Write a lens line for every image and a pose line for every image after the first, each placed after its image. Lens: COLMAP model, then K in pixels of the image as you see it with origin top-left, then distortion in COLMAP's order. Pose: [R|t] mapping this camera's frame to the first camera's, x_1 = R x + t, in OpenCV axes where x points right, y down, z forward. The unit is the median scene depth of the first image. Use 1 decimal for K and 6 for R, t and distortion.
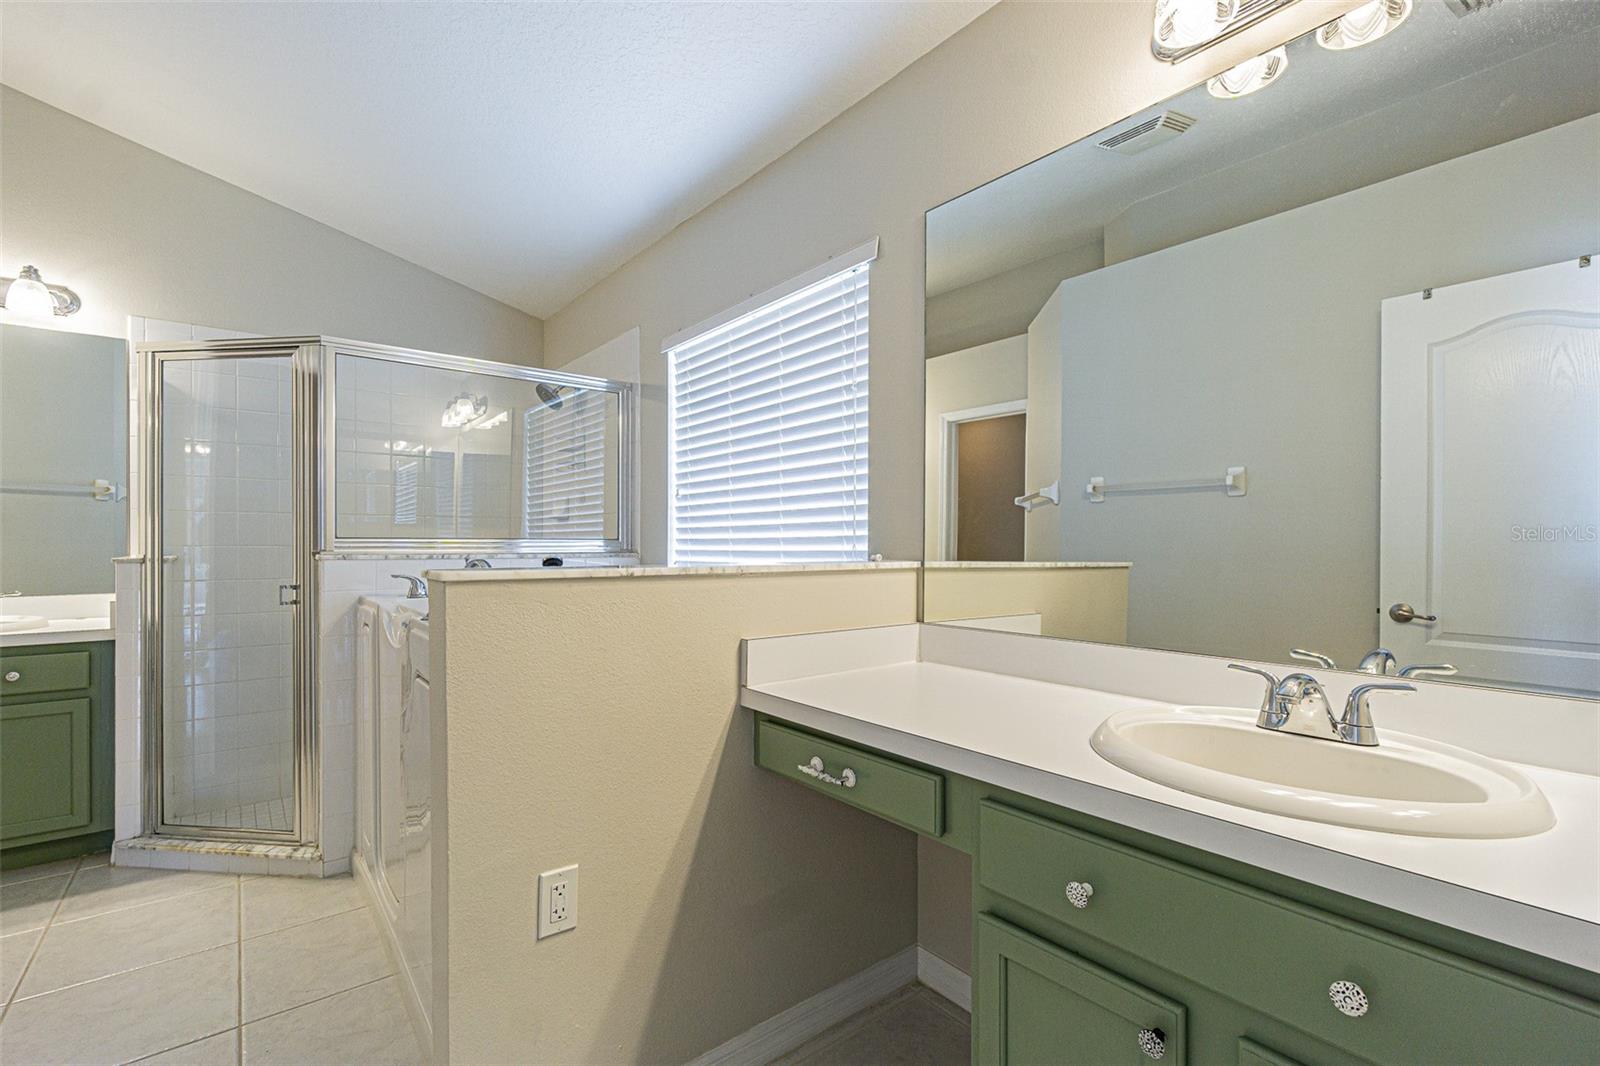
lens RADIAL K [[717.2, 0, 794.3], [0, 717.2, 550.1], [0, 0, 1]] dist [-0.001026, -0.000041]
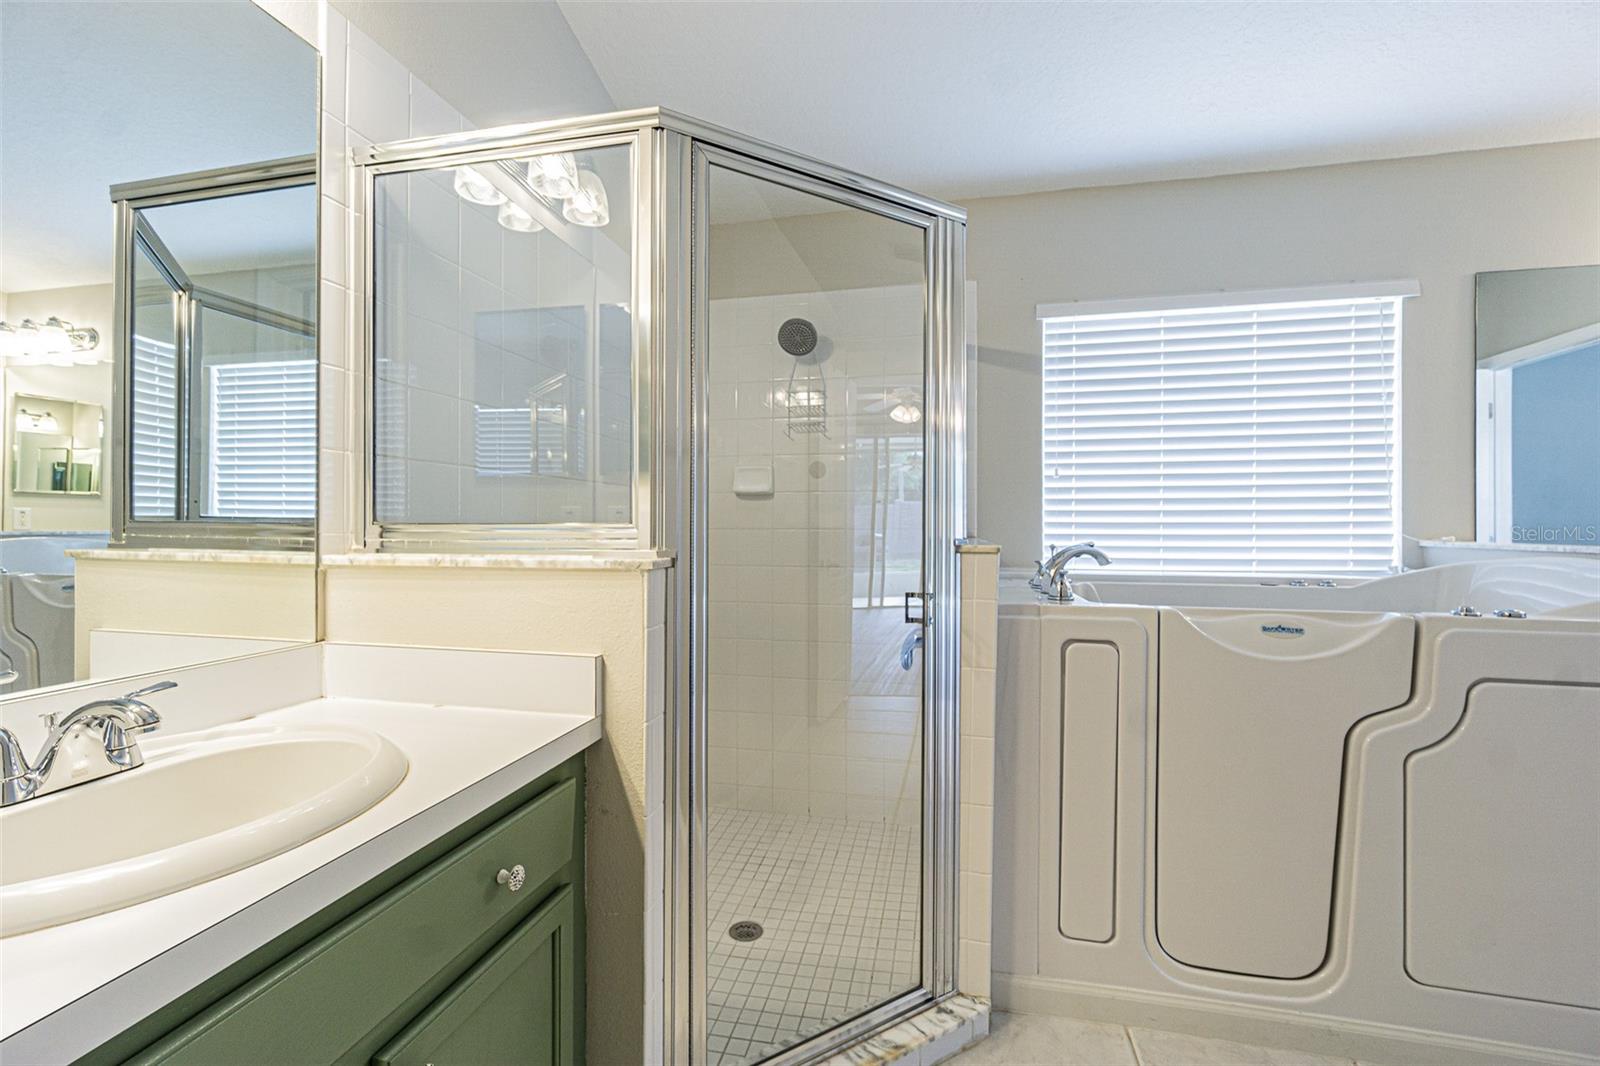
lens RADIAL K [[690.0, 0, 795.3], [0, 690.0, 527.6], [0, 0, 1]] dist [-0.003442, 0.000191]
pose [[0.780860, 0.003228, 0.624698, -1.112170], [0.001424, 0.999975, -0.006947, -0.002805], [-0.624704, 0.006314, 0.780836, 0.572952]]
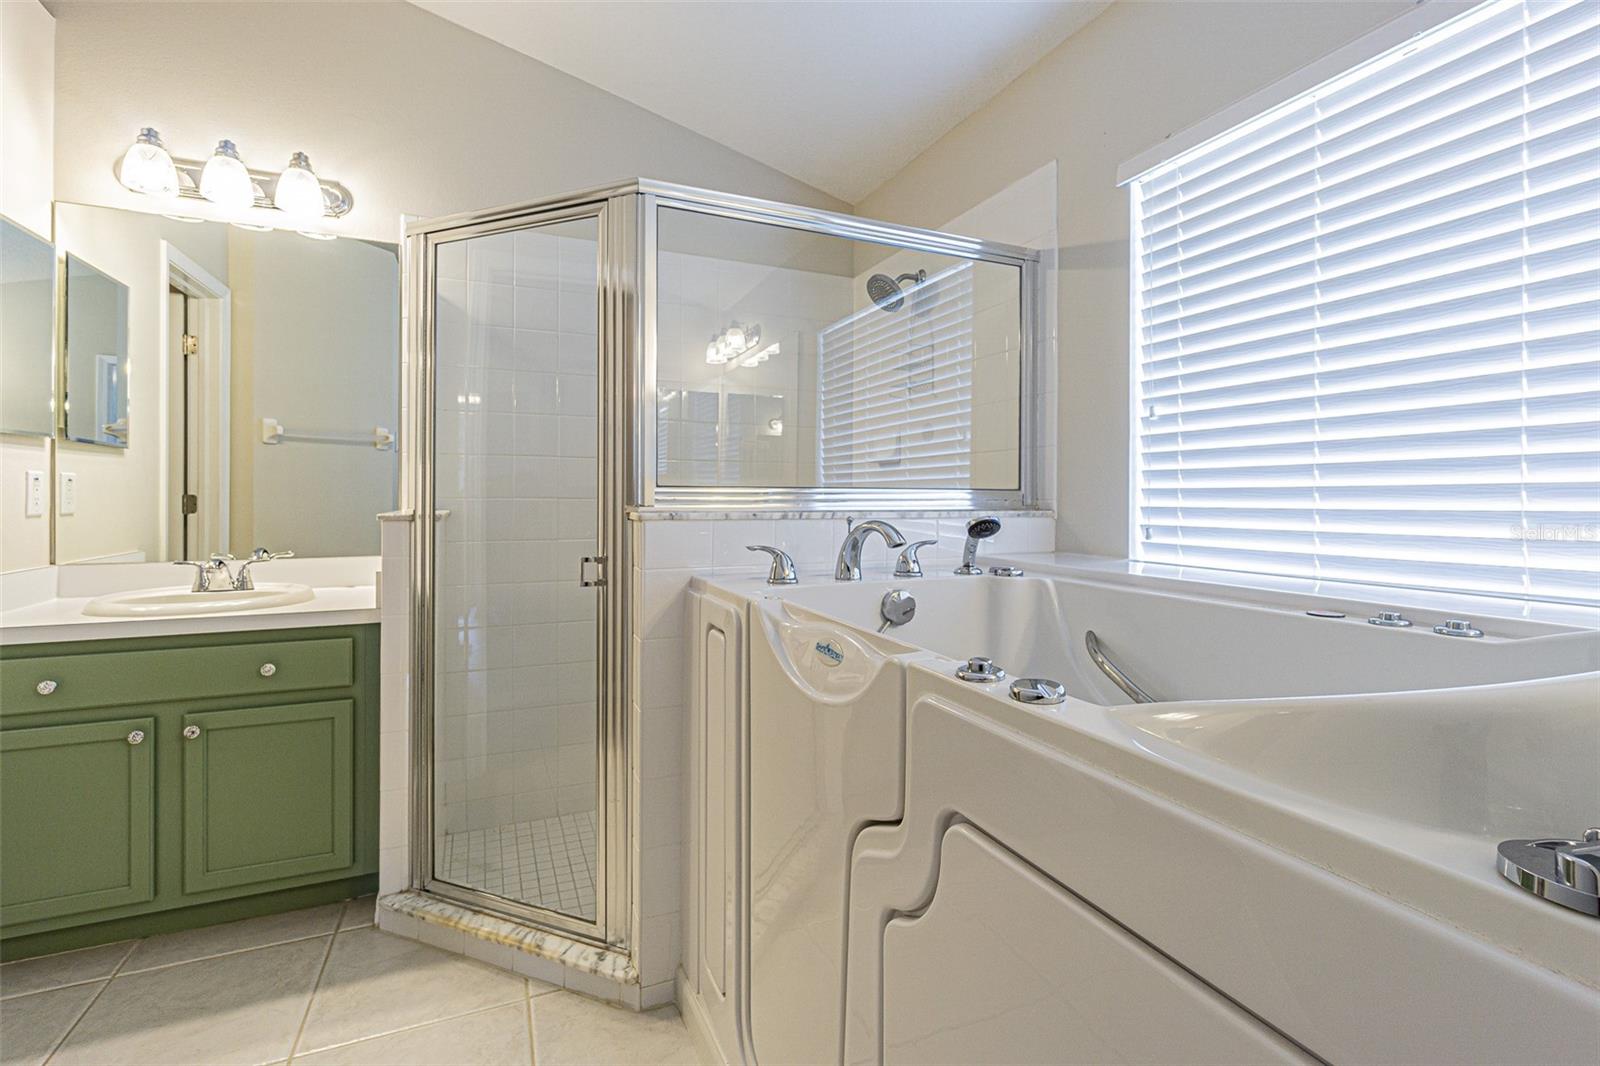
lens RADIAL K [[710.0, 0, 797.7], [0, 710.0, 505.4], [0, 0, 1]] dist [-0.003778, -0.000617]
pose [[0.967589, 0.004989, -0.252480, -0.335977], [-0.004836, 0.999988, 0.001225, -0.000650], [0.252483, 0.000036, 0.967601, 0.388257]]
